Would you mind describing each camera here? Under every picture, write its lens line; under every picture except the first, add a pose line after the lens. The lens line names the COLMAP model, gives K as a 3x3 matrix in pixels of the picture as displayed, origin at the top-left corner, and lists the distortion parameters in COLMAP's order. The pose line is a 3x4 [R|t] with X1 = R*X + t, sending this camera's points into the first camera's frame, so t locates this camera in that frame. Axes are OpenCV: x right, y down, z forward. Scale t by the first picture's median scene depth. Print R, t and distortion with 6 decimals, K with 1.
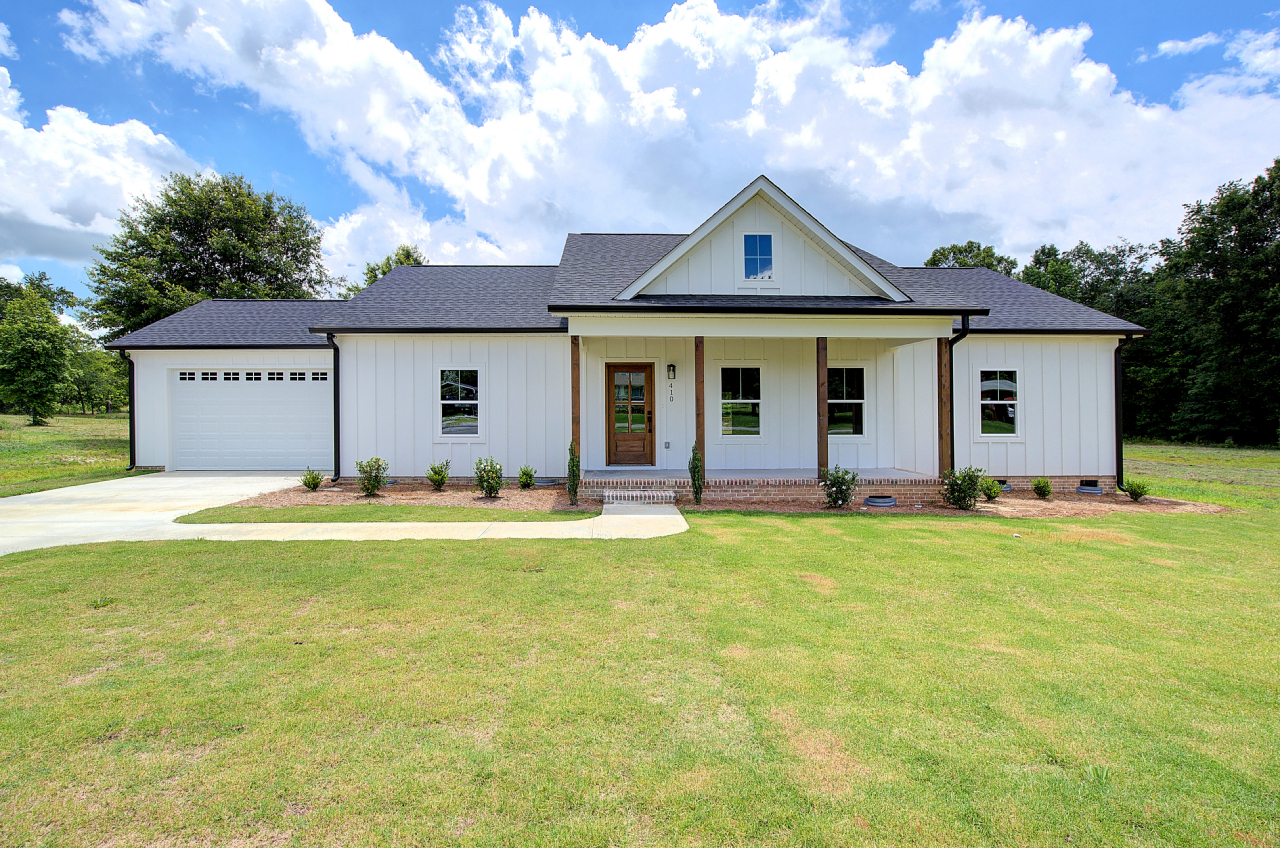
lens RADIAL K [[603.3, 0, 605.6], [0, 603.3, 381.1], [0, 0, 1]] dist [0.027541, 0.000436]
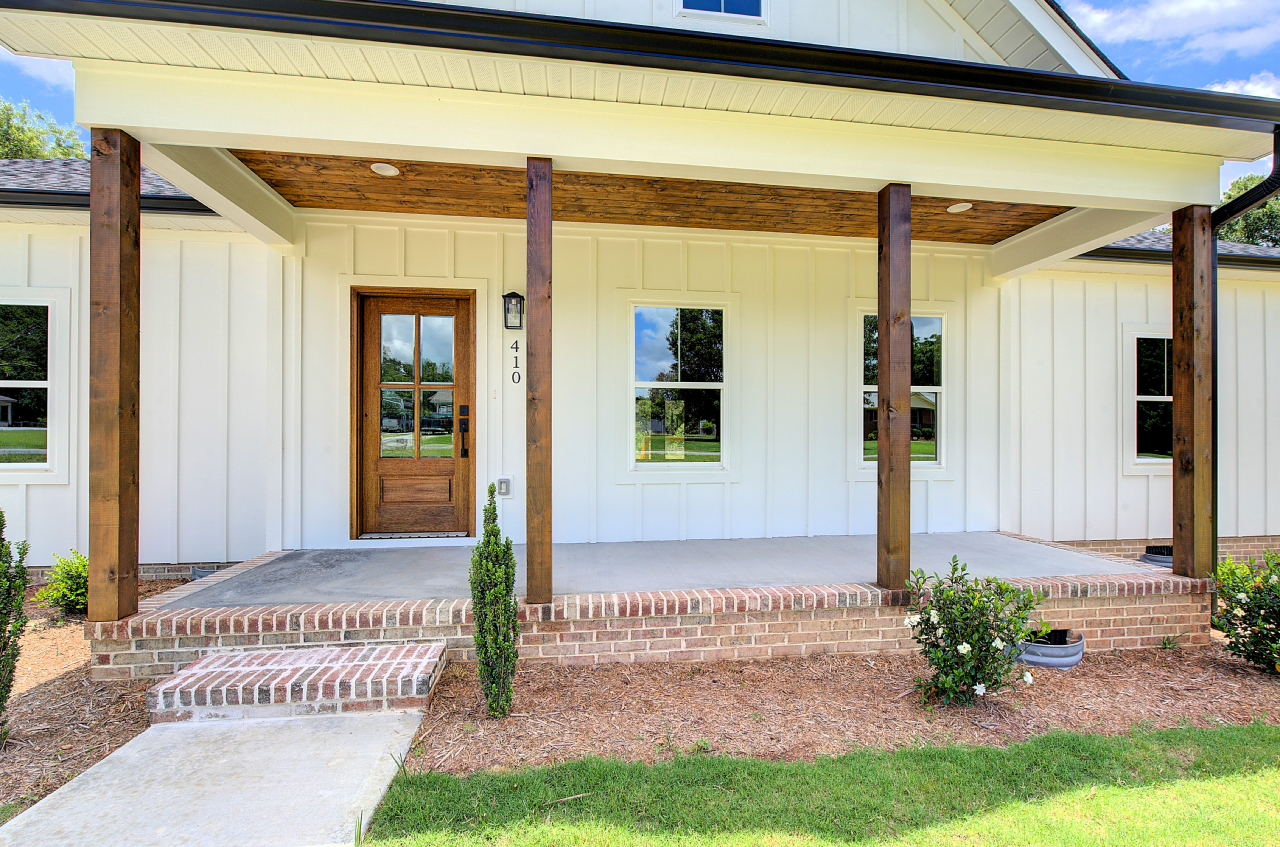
lens RADIAL K [[570.1, 0, 643.5], [0, 570.1, 435.7], [0, 0, 1]] dist [0.000327, 0.000626]
pose [[0.993373, 0.003483, 0.114882, 0.148640], [-0.008447, 0.999050, 0.042748, 0.051072], [-0.114624, -0.043436, 0.992459, 0.582913]]
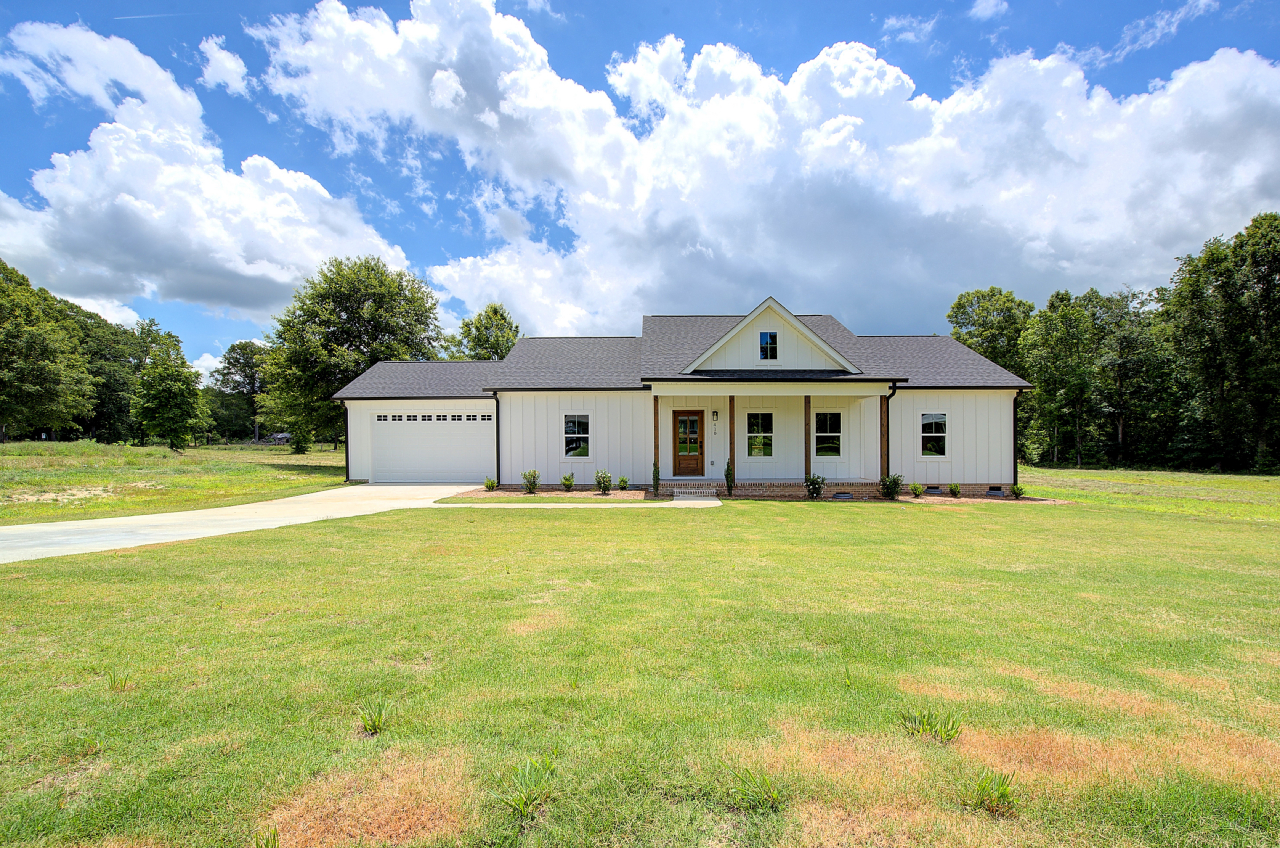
lens RADIAL K [[570.1, 0, 643.5], [0, 570.1, 436.2], [0, 0, 1]] dist [0.000327, 0.000626]
pose [[0.999688, -0.002357, -0.024854, -0.038176], [0.003297, 0.999279, 0.037822, -0.019003], [0.024747, -0.037893, 0.998975, -0.459100]]
